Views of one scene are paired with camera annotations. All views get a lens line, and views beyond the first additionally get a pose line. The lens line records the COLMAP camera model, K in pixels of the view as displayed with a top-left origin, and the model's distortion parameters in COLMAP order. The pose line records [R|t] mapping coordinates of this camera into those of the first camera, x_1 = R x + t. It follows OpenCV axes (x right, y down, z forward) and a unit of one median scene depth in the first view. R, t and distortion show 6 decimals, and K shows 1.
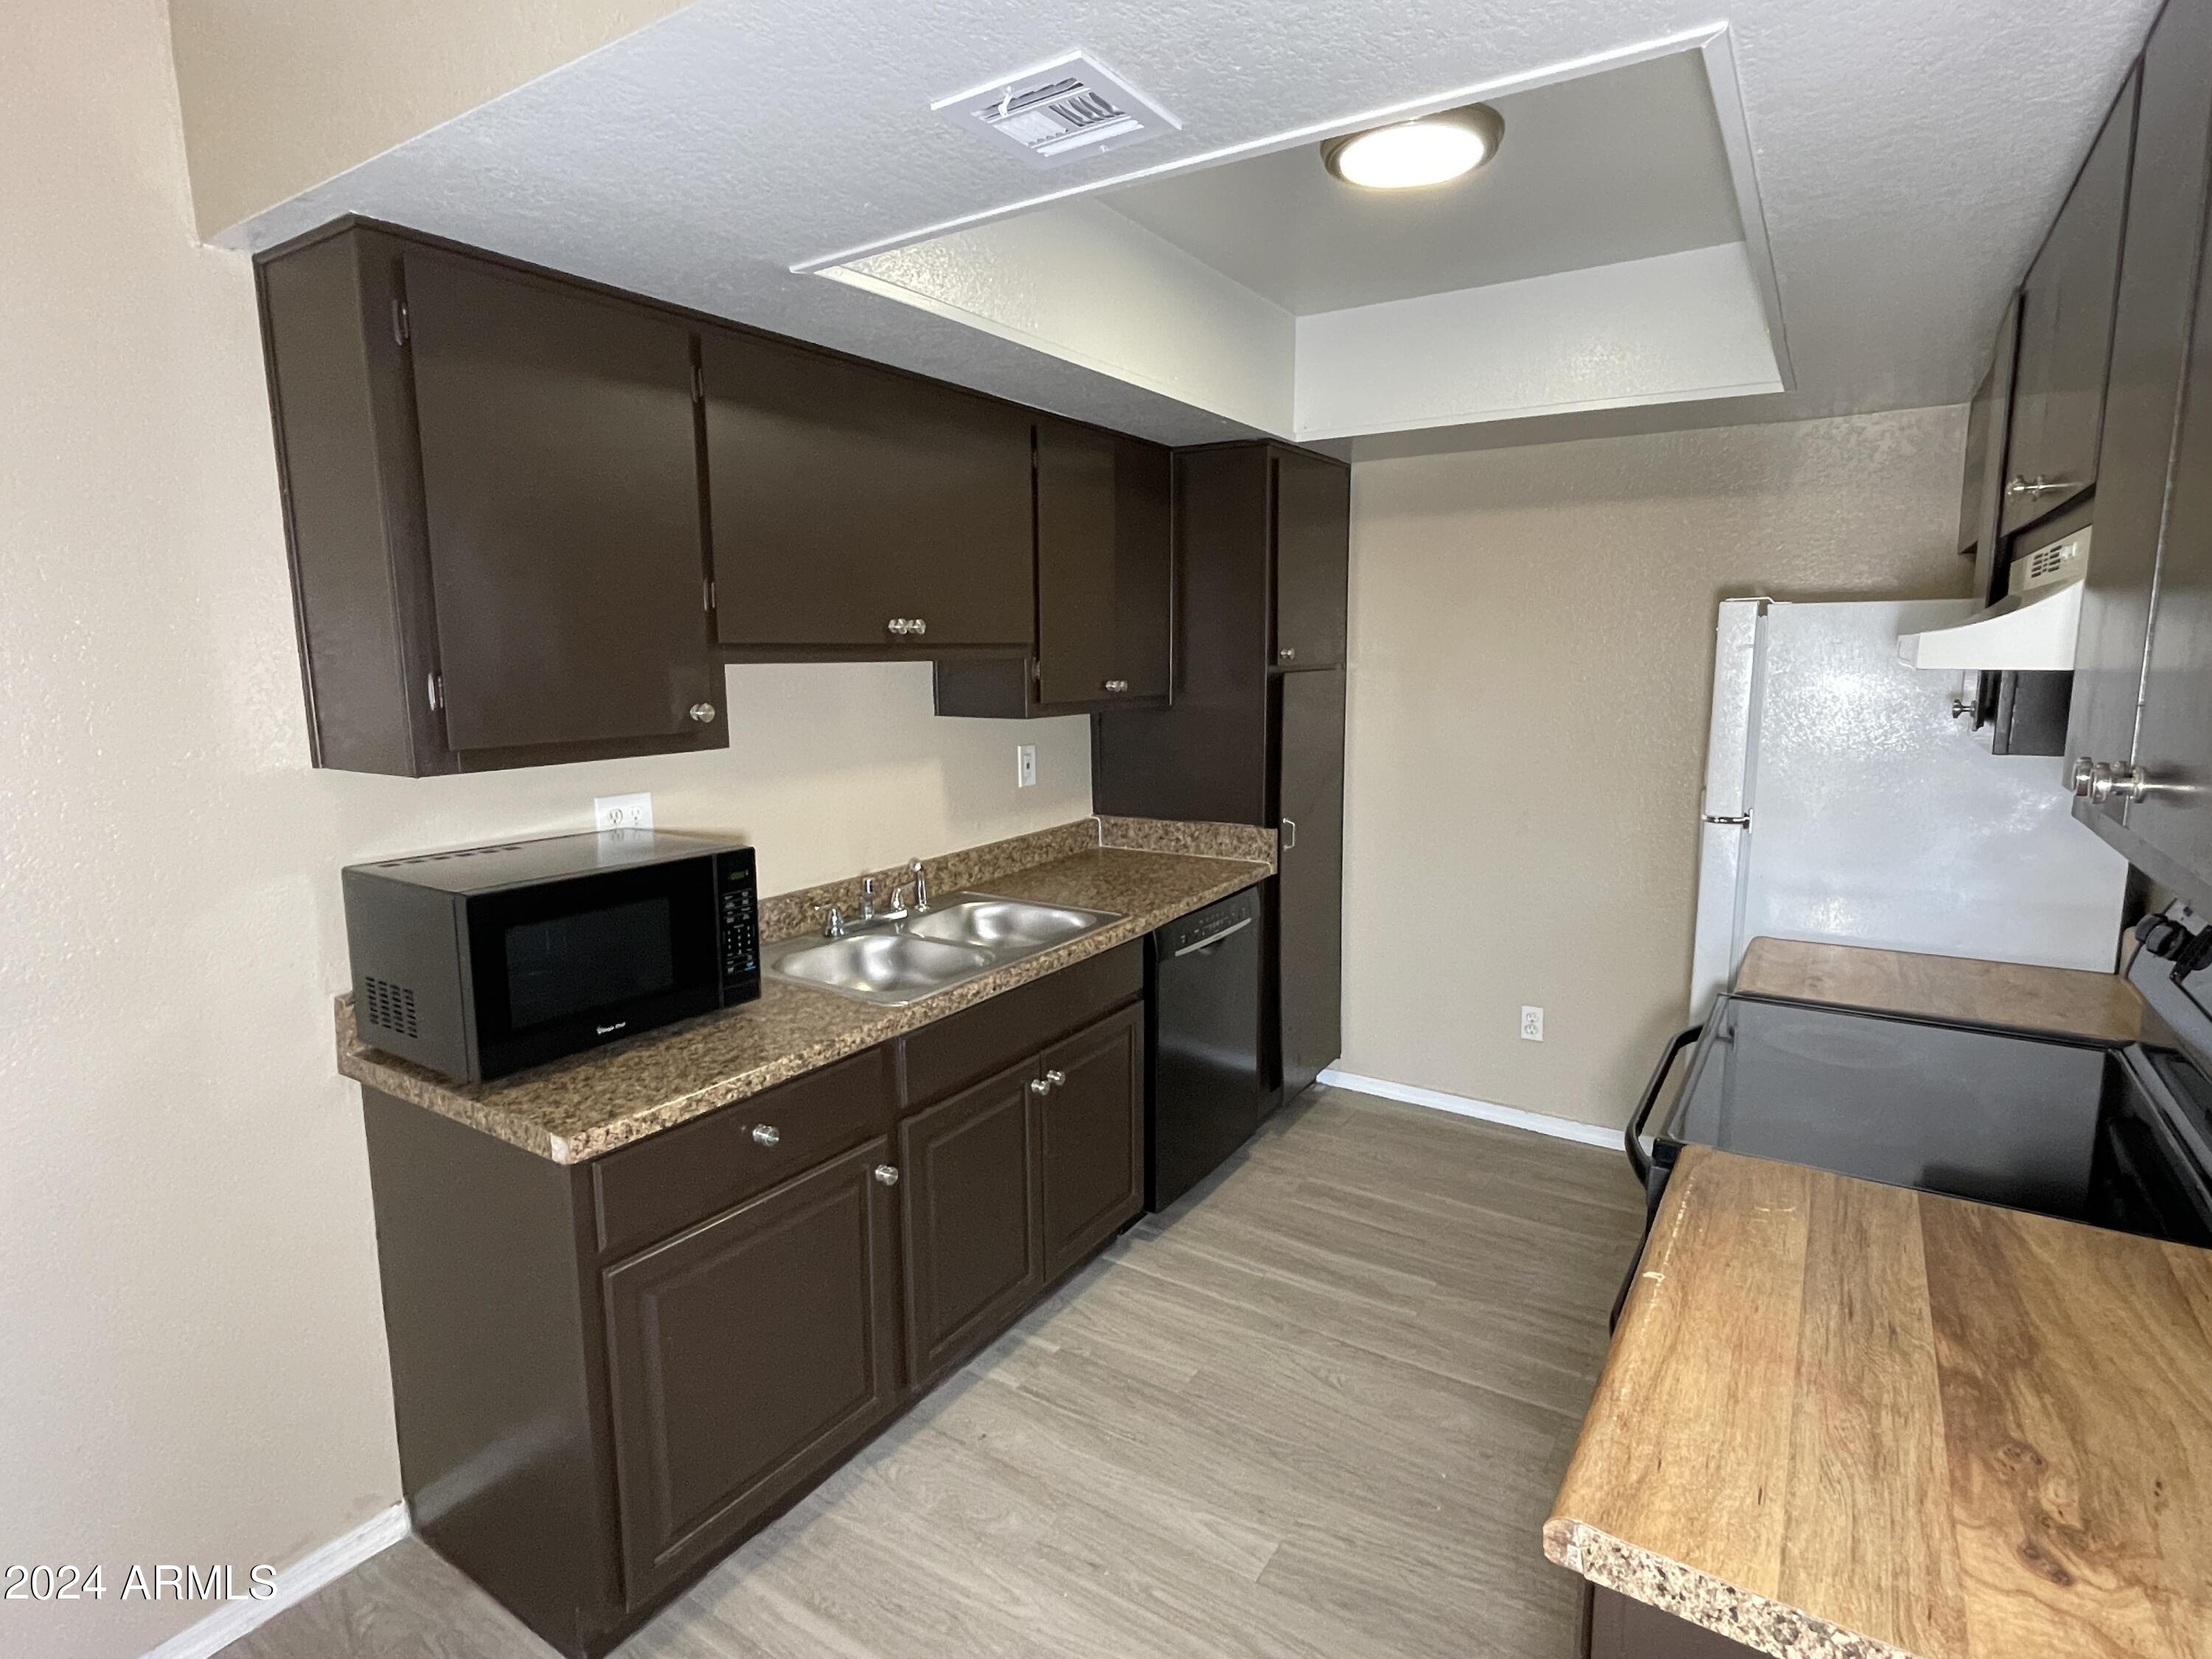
lens RADIAL K [[1131.0, 0, 1110.2], [0, 1131.0, 827.0], [0, 0, 1]] dist [-0.003204, 0.000512]
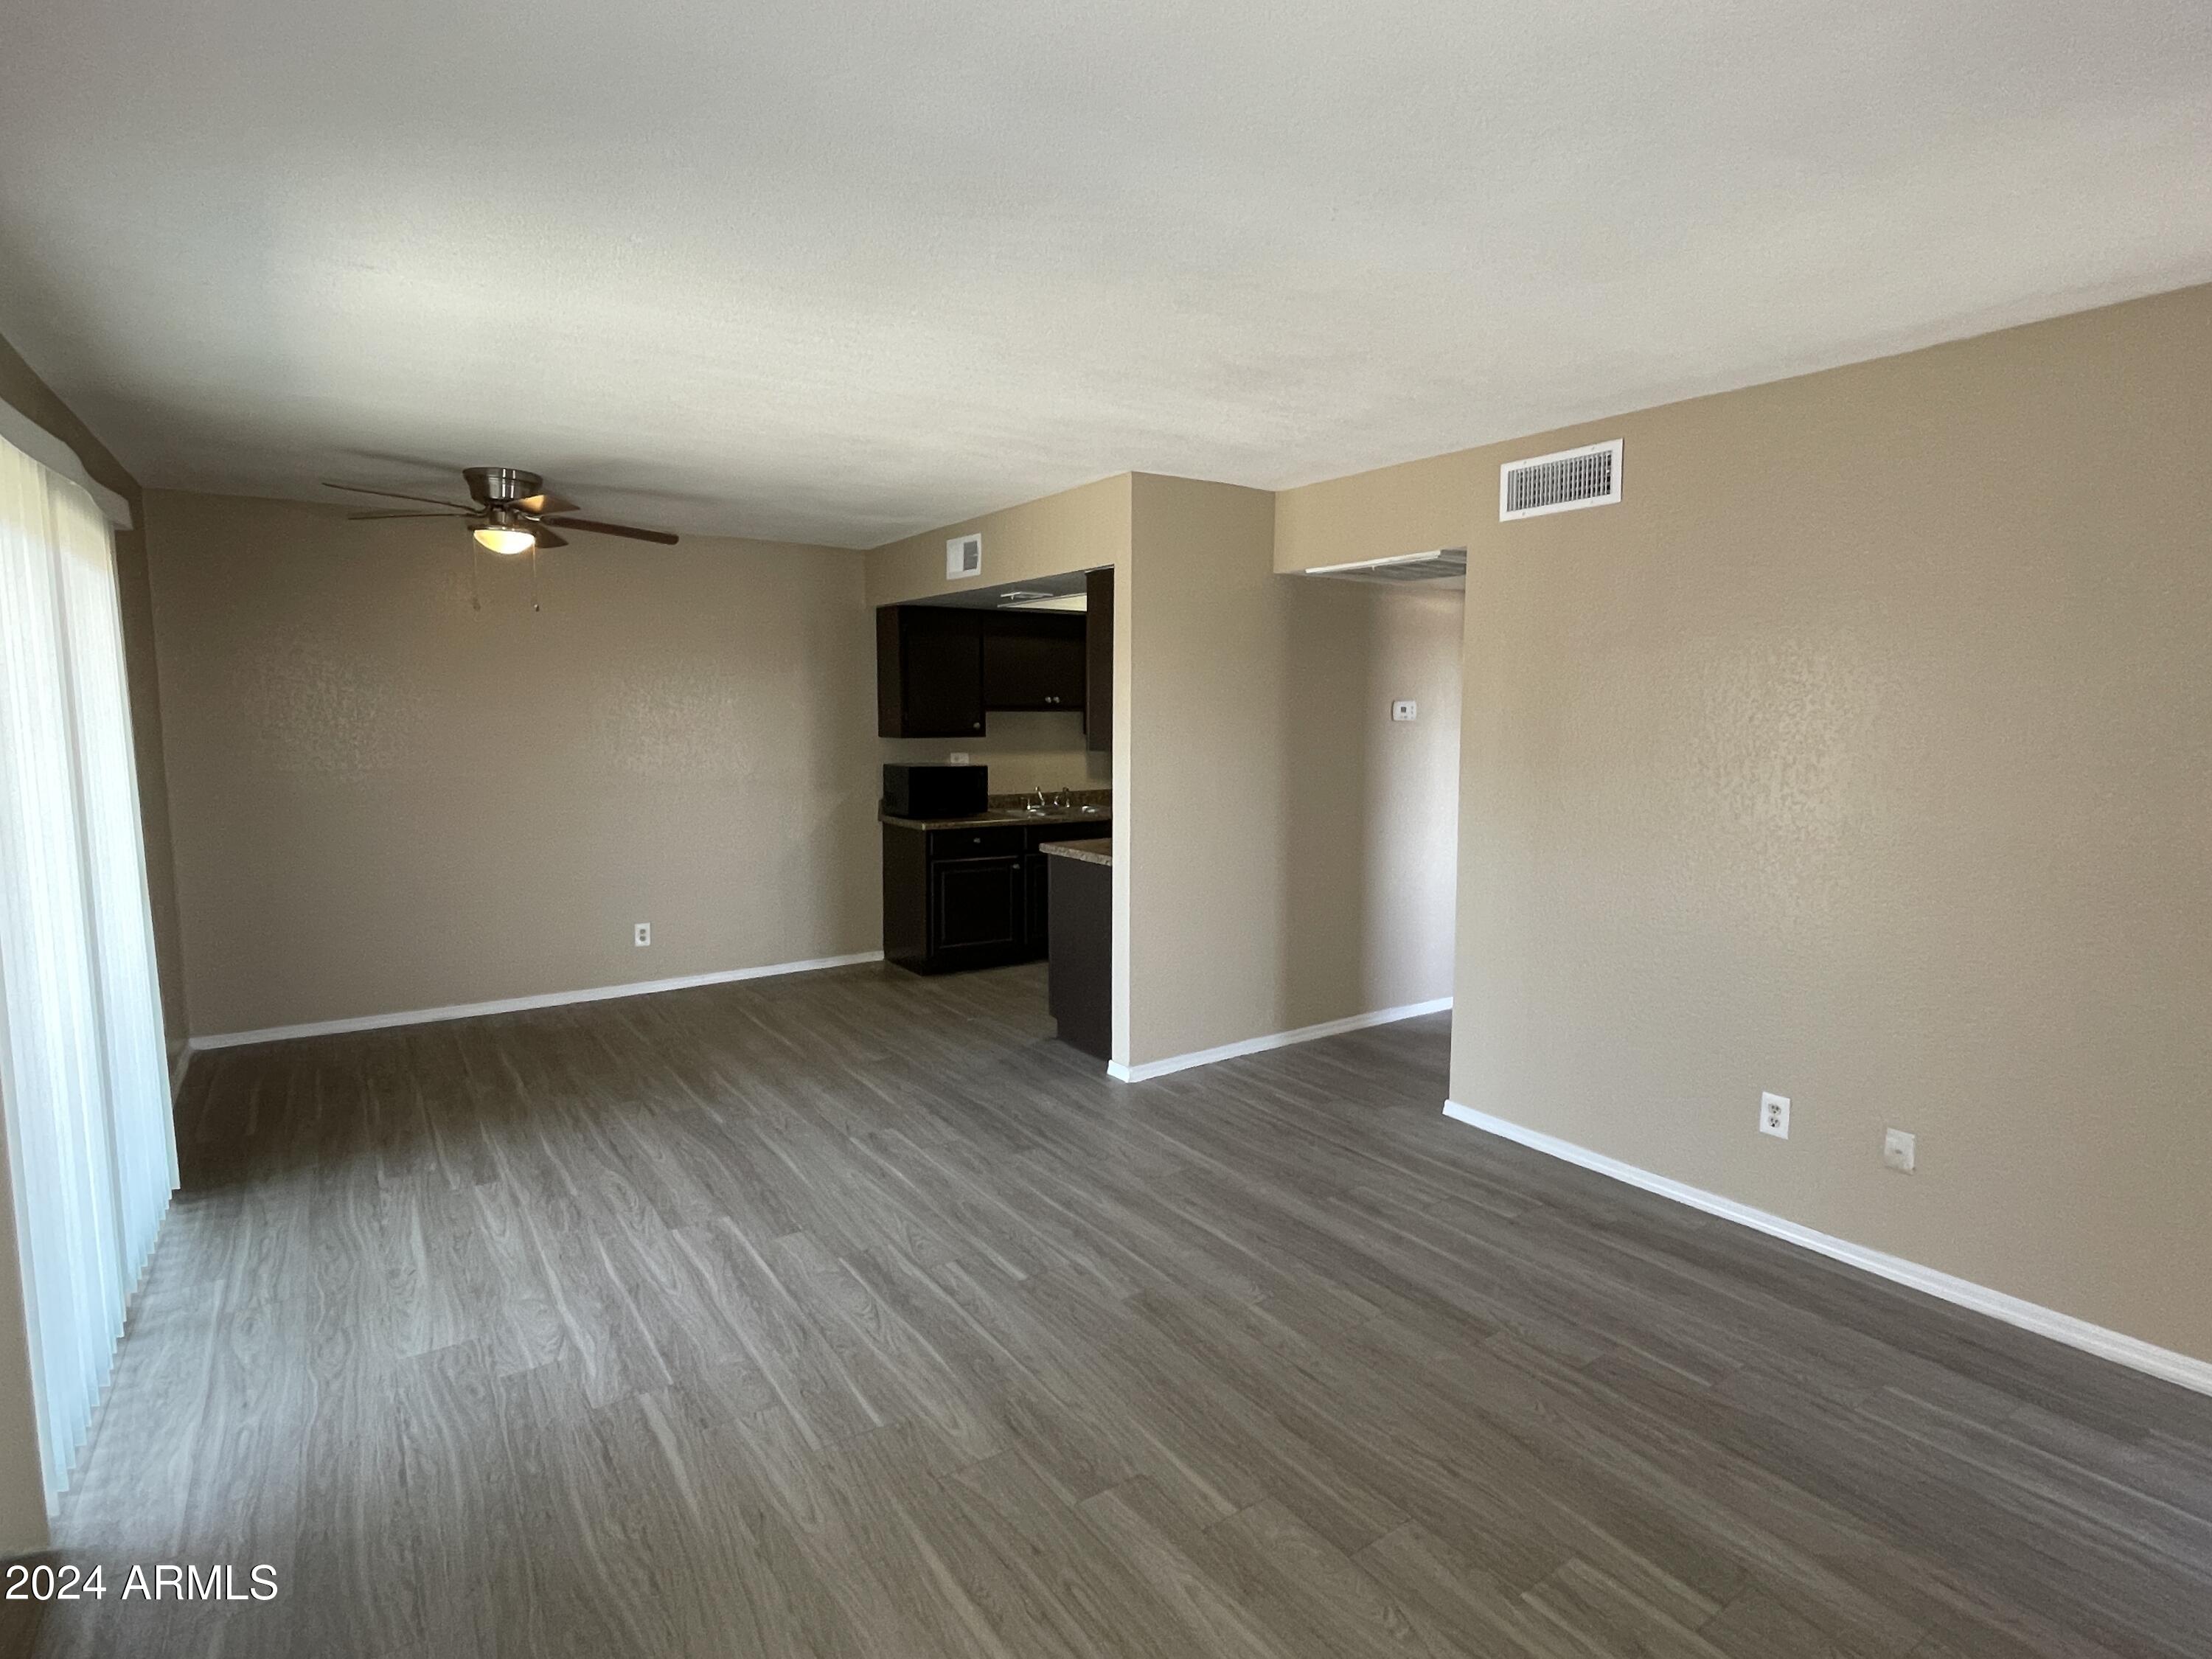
lens RADIAL K [[1134.0, 0, 1106.0], [0, 1134.0, 829.5], [0, 0, 1]] dist [0.003137, 0.001056]
pose [[0.923694, 0.051398, -0.379667, 1.283981], [-0.069150, 0.997052, -0.033258, 0.291167], [0.376838, 0.056974, 0.924525, -1.945390]]
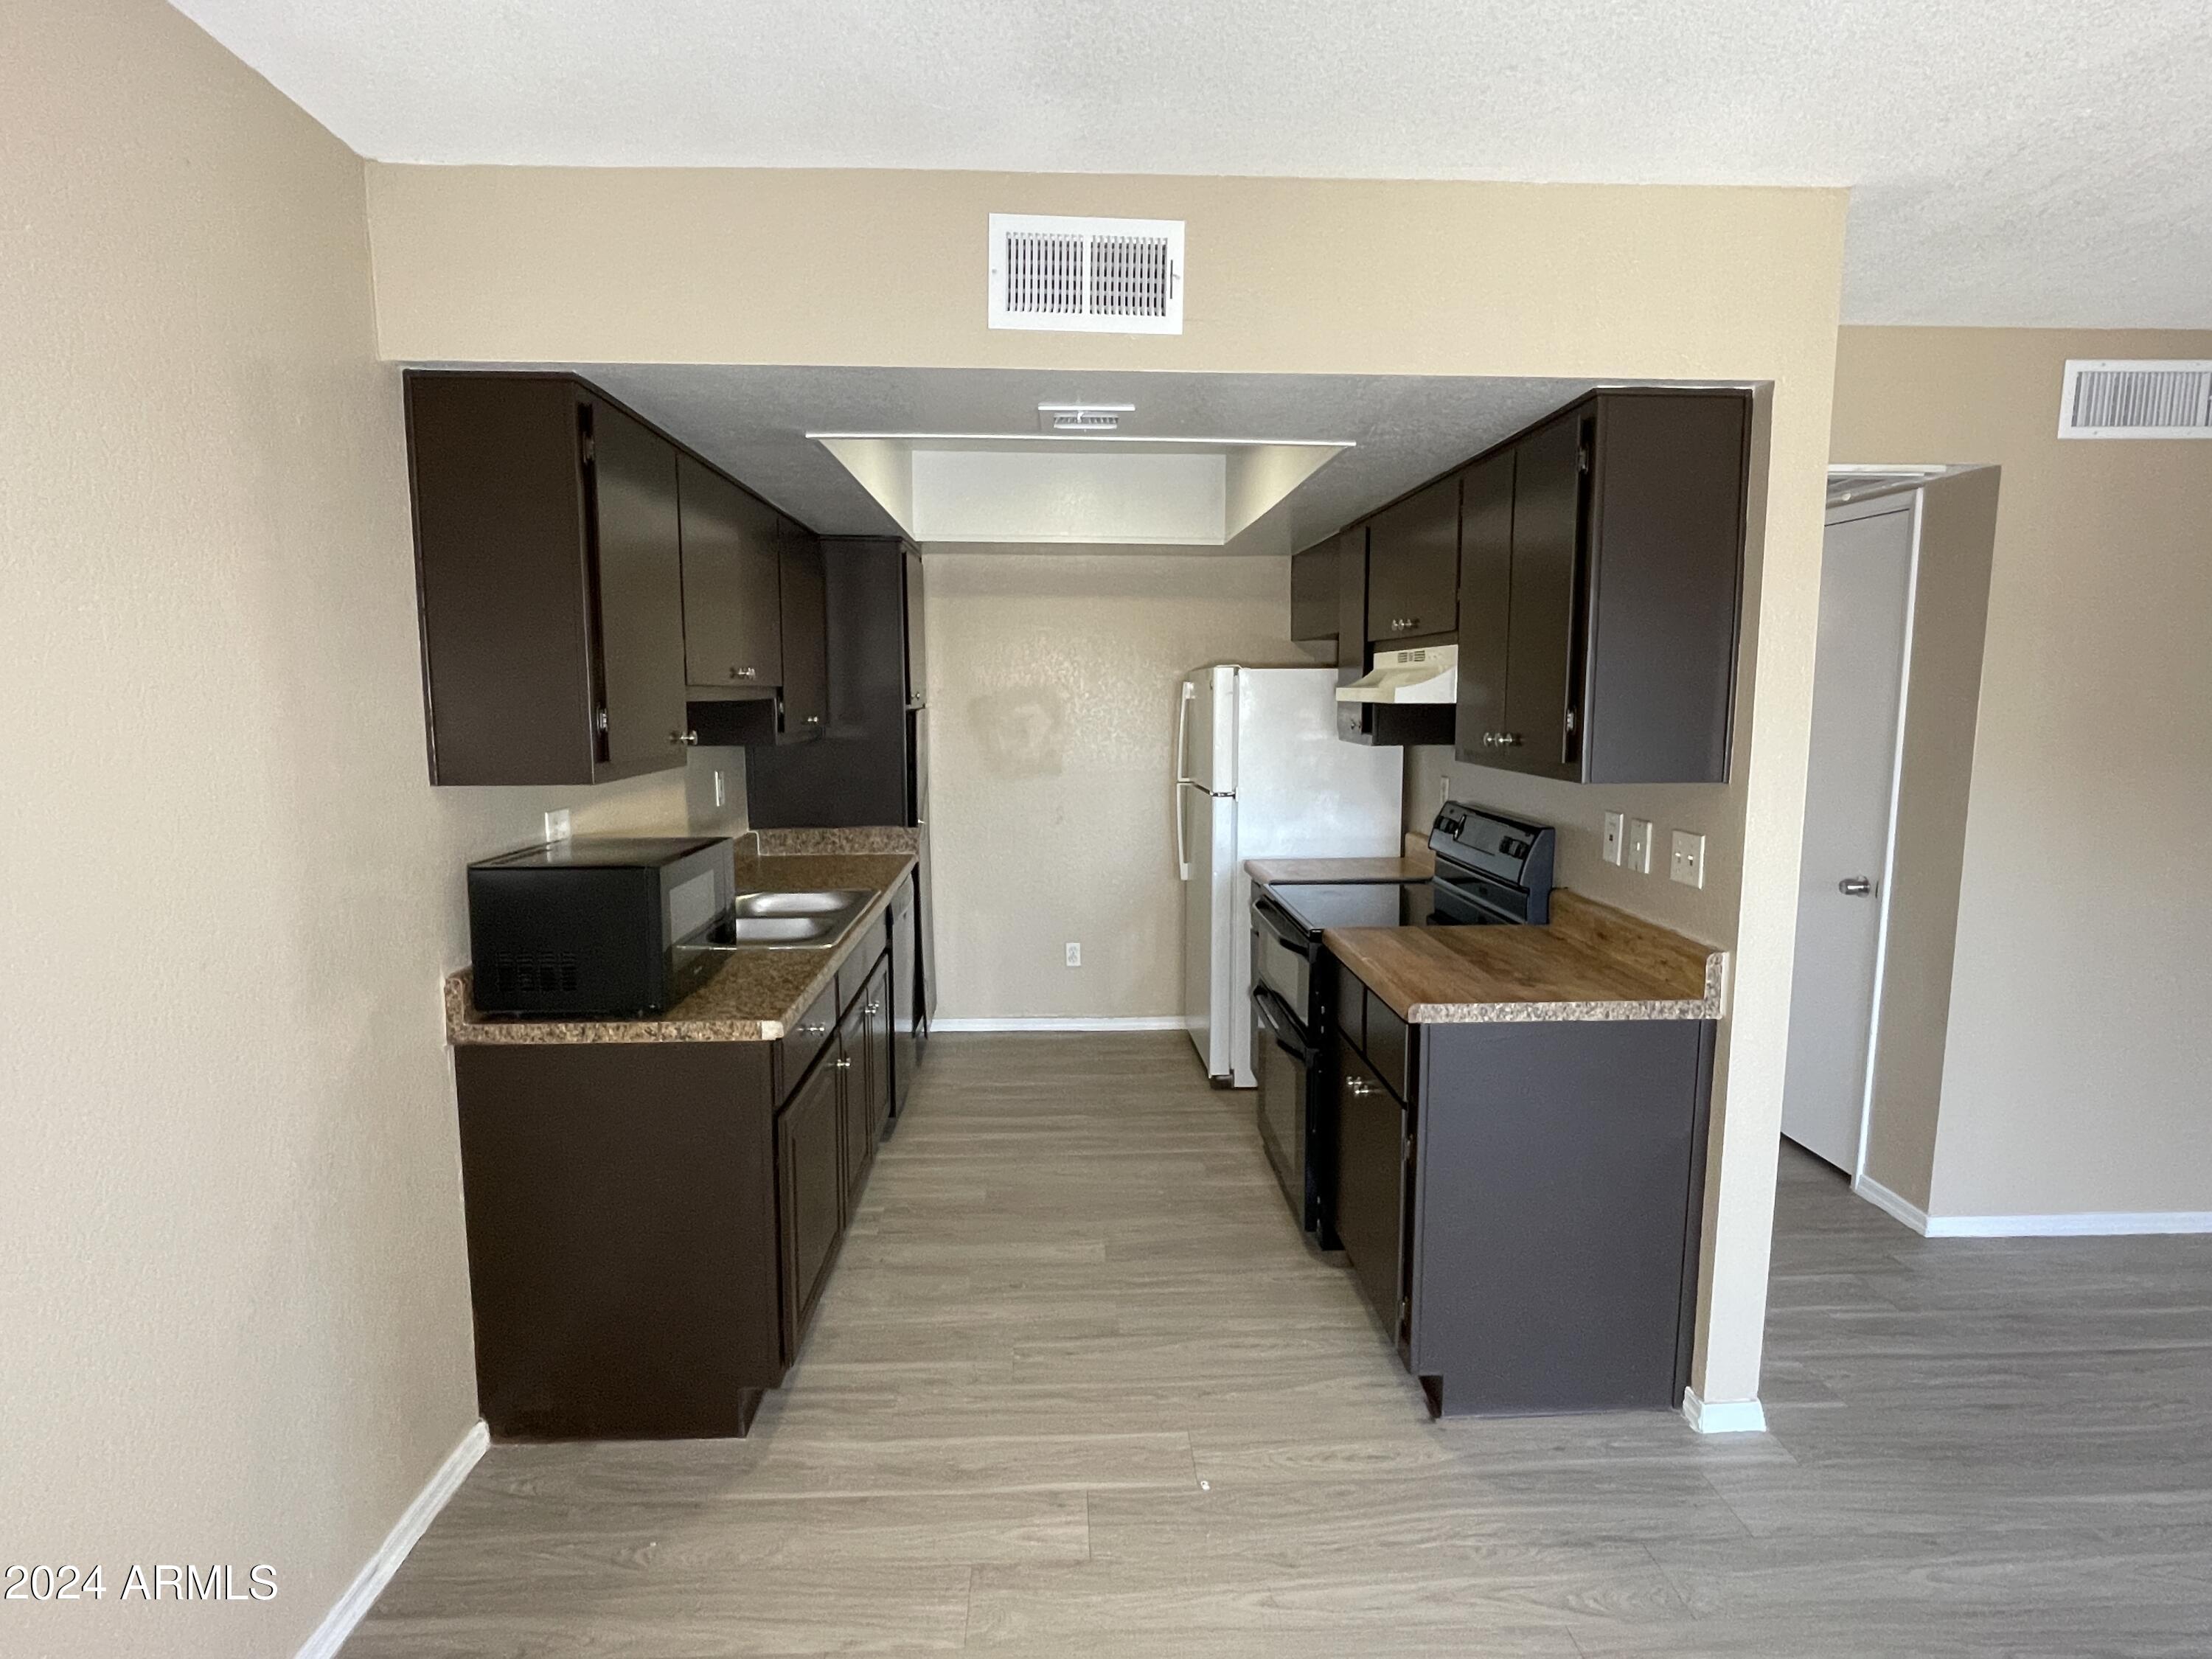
lens RADIAL K [[1129.6, 0, 1111.0], [0, 1129.6, 823.2], [0, 0, 1]] dist [-0.003729, 0.000372]
pose [[0.811273, -0.060979, 0.581478, -0.725785], [0.085393, 0.996239, -0.014665, 0.058727], [-0.578397, 0.061551, 0.813430, -0.345819]]
